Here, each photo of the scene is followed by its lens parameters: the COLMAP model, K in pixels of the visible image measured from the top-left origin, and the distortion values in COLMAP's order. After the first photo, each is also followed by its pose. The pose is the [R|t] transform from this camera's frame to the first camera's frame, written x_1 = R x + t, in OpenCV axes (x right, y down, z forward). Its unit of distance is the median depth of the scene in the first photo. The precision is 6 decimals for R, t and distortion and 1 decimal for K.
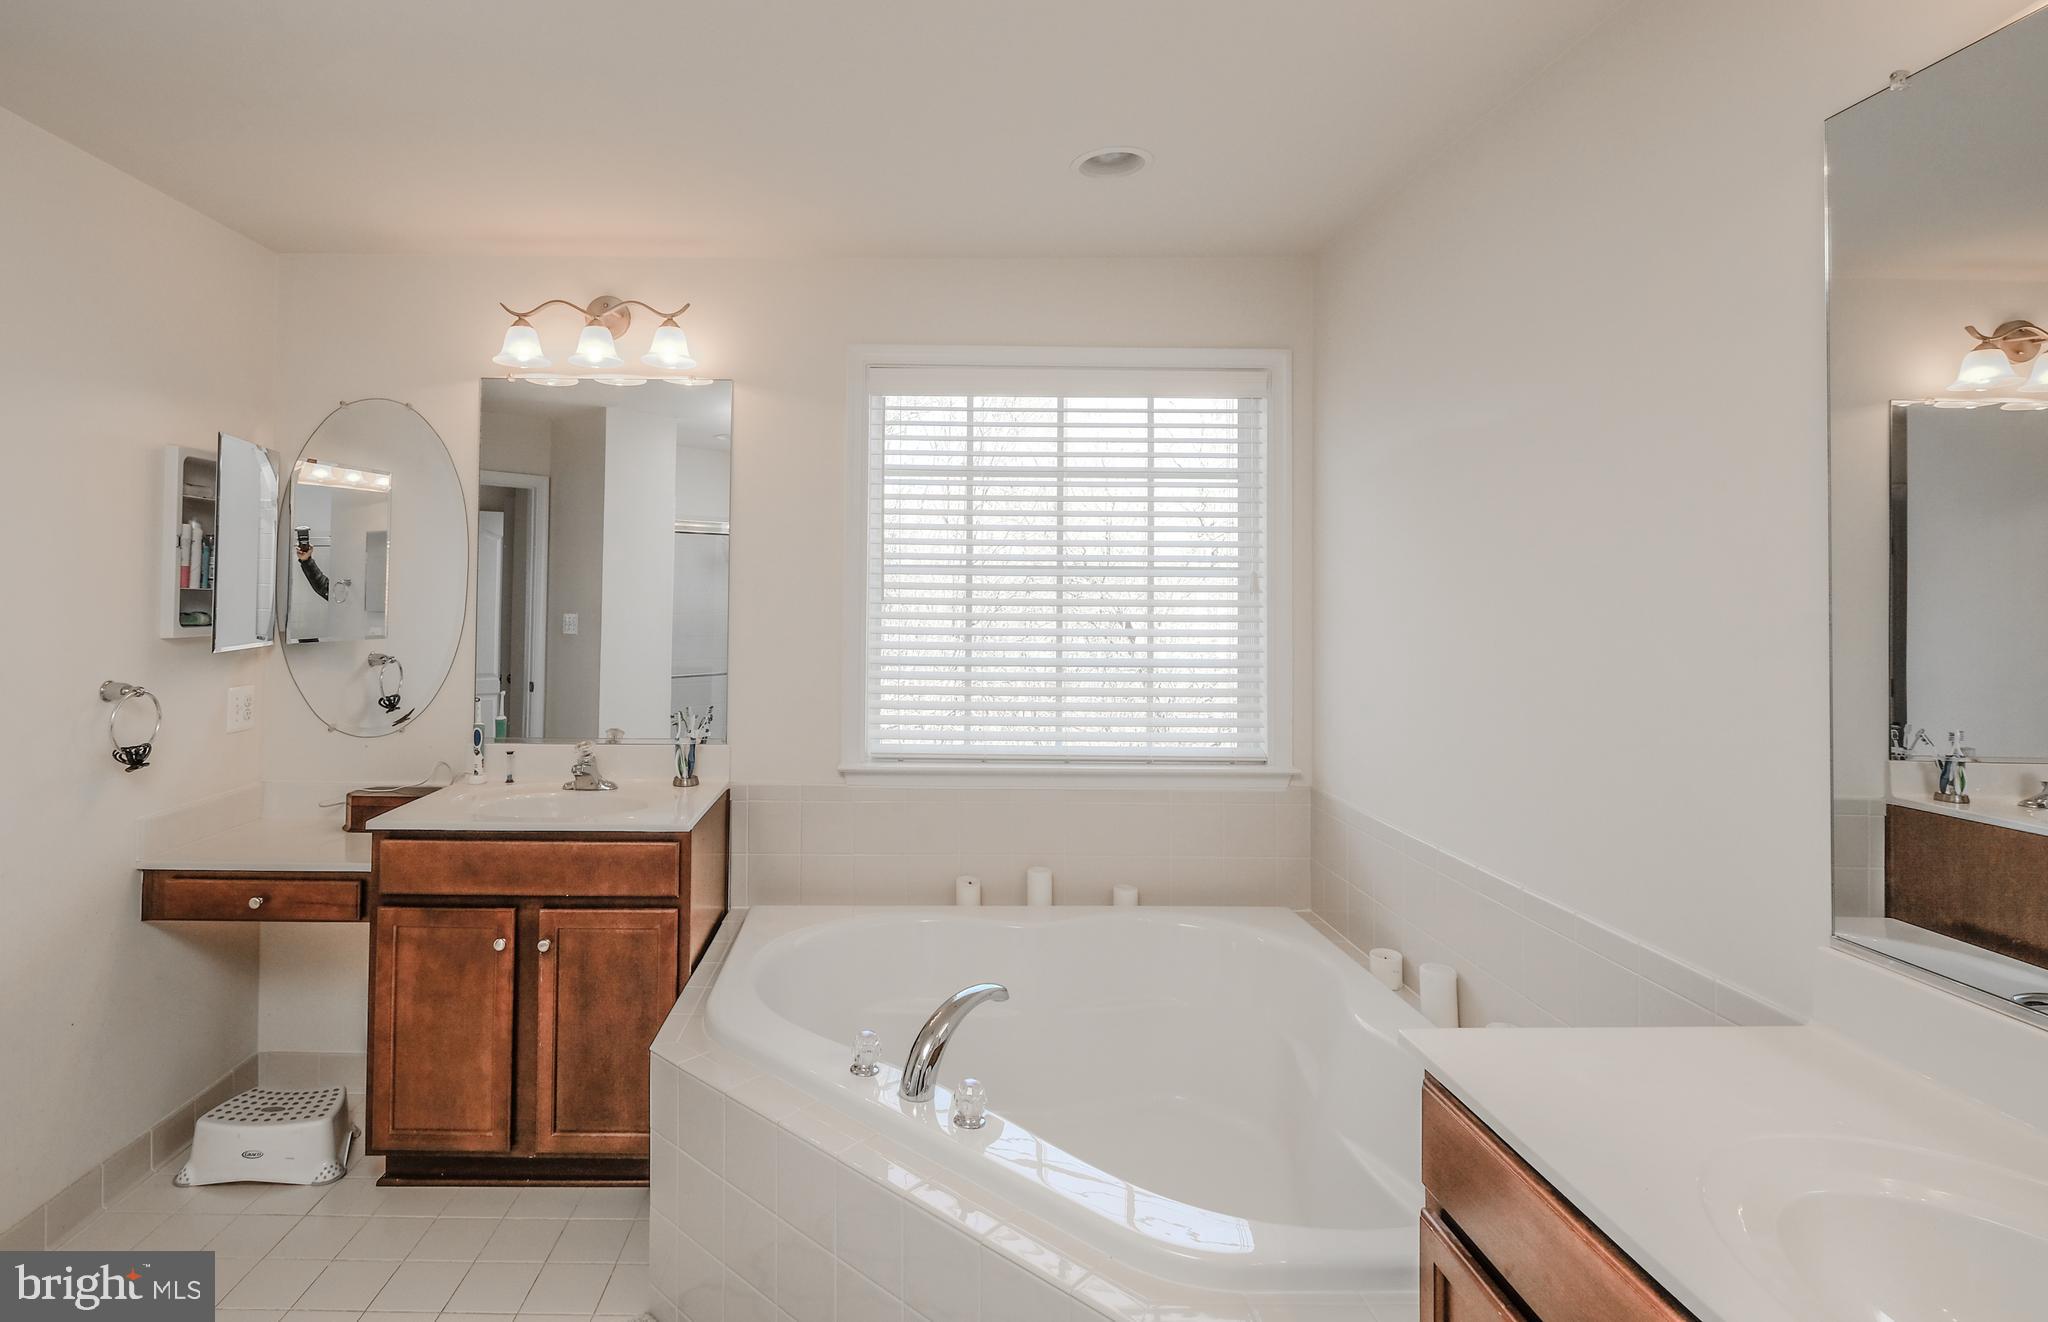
lens RADIAL K [[1022.7, 0, 1023.2], [0, 1022.7, 596.5], [0, 0, 1]] dist [-0.000188, 0.000005]
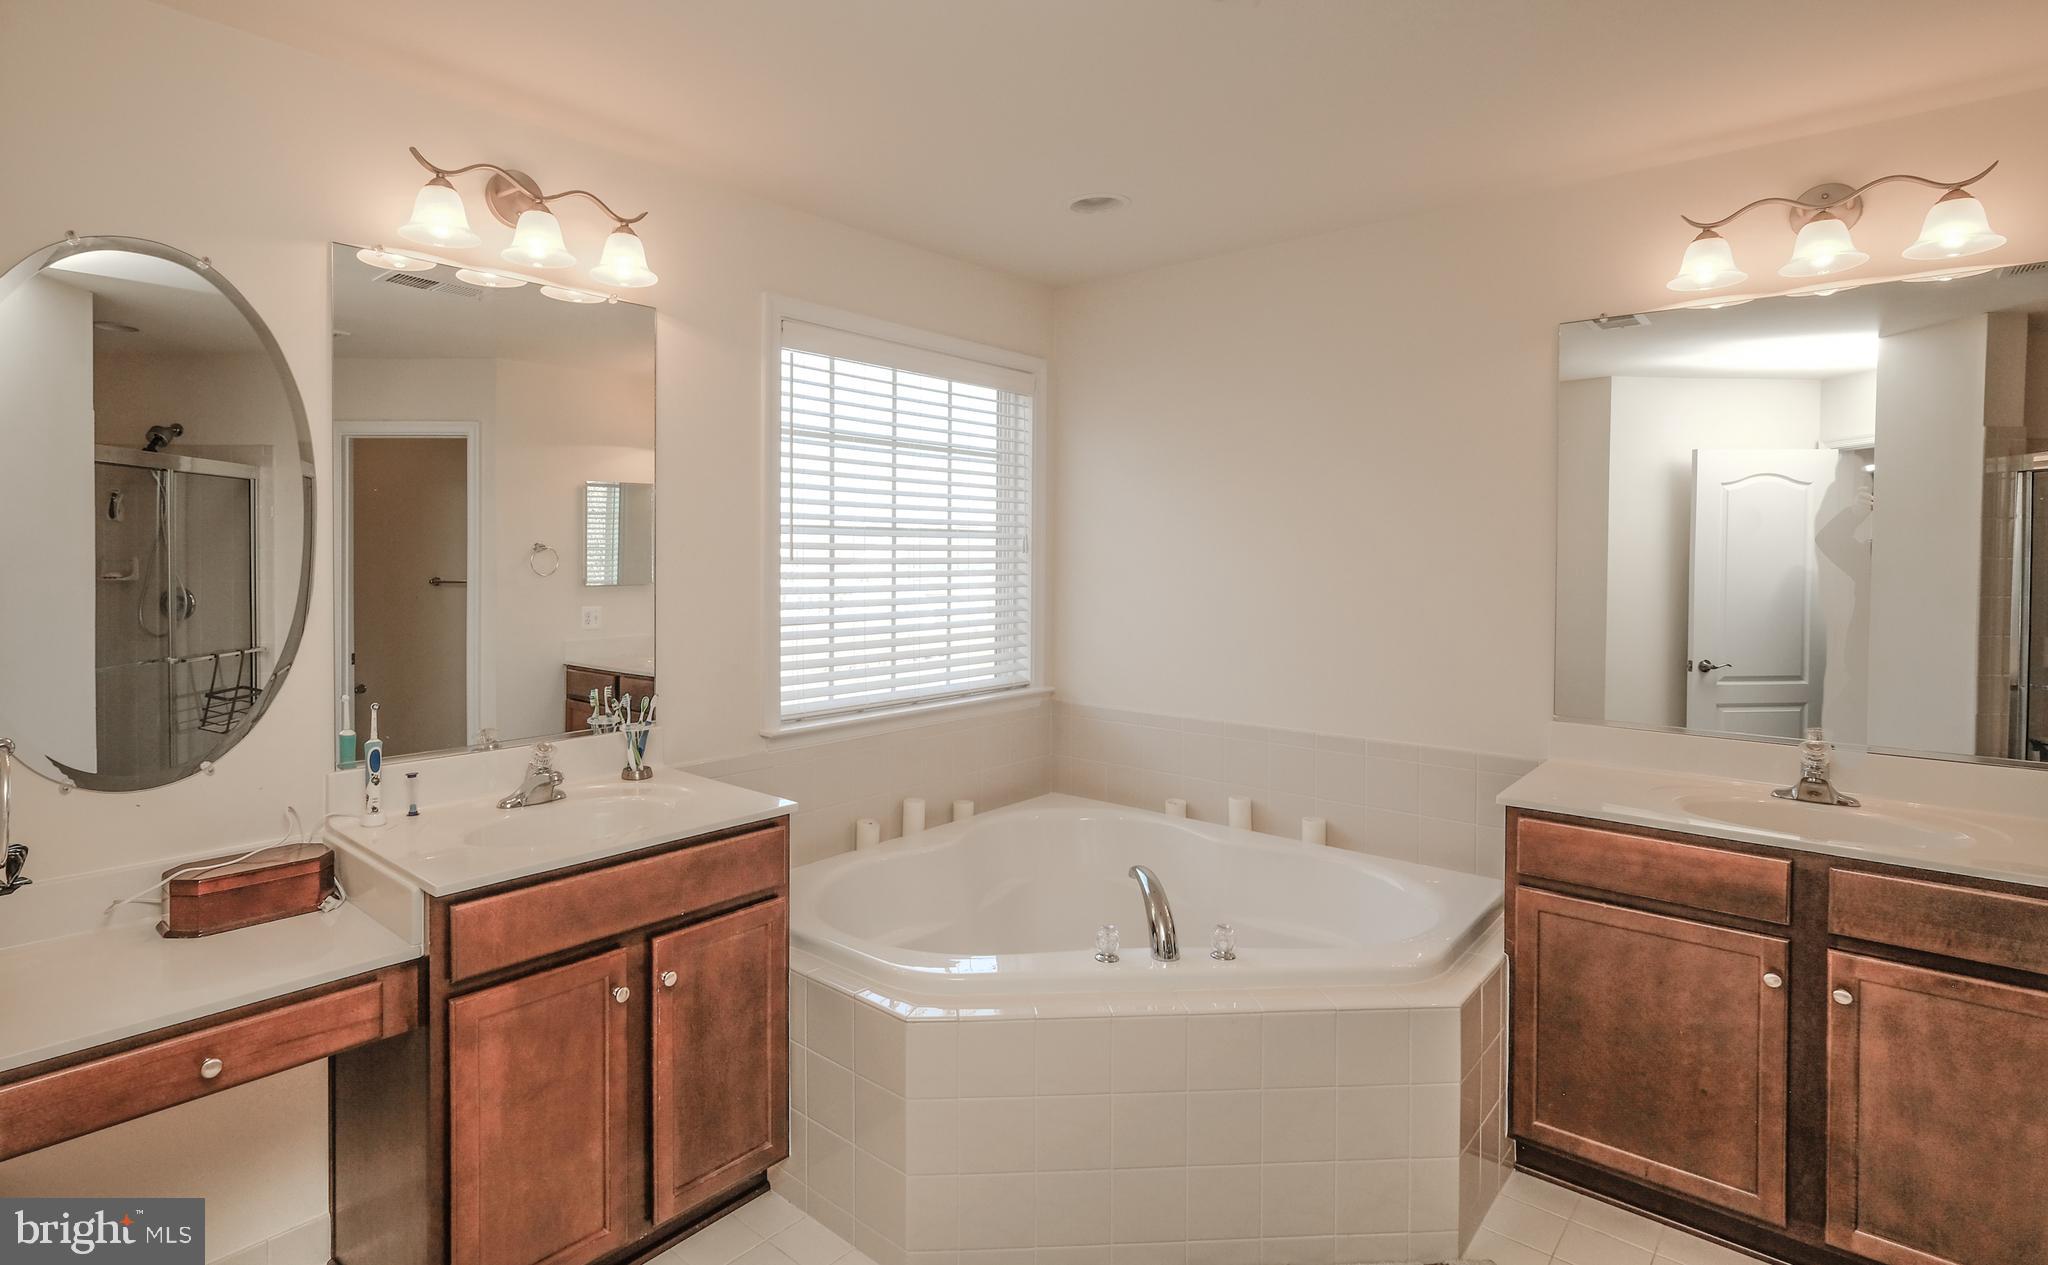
lens RADIAL K [[994.7, 0, 1023.9], [0, 994.7, 582.4], [0, 0, 1]] dist [0.113310, -0.050169]
pose [[0.682504, -0.023071, 0.730518, -0.675103], [-0.014598, 0.998872, 0.045184, -0.021818], [-0.730736, -0.041502, 0.681397, 0.171356]]
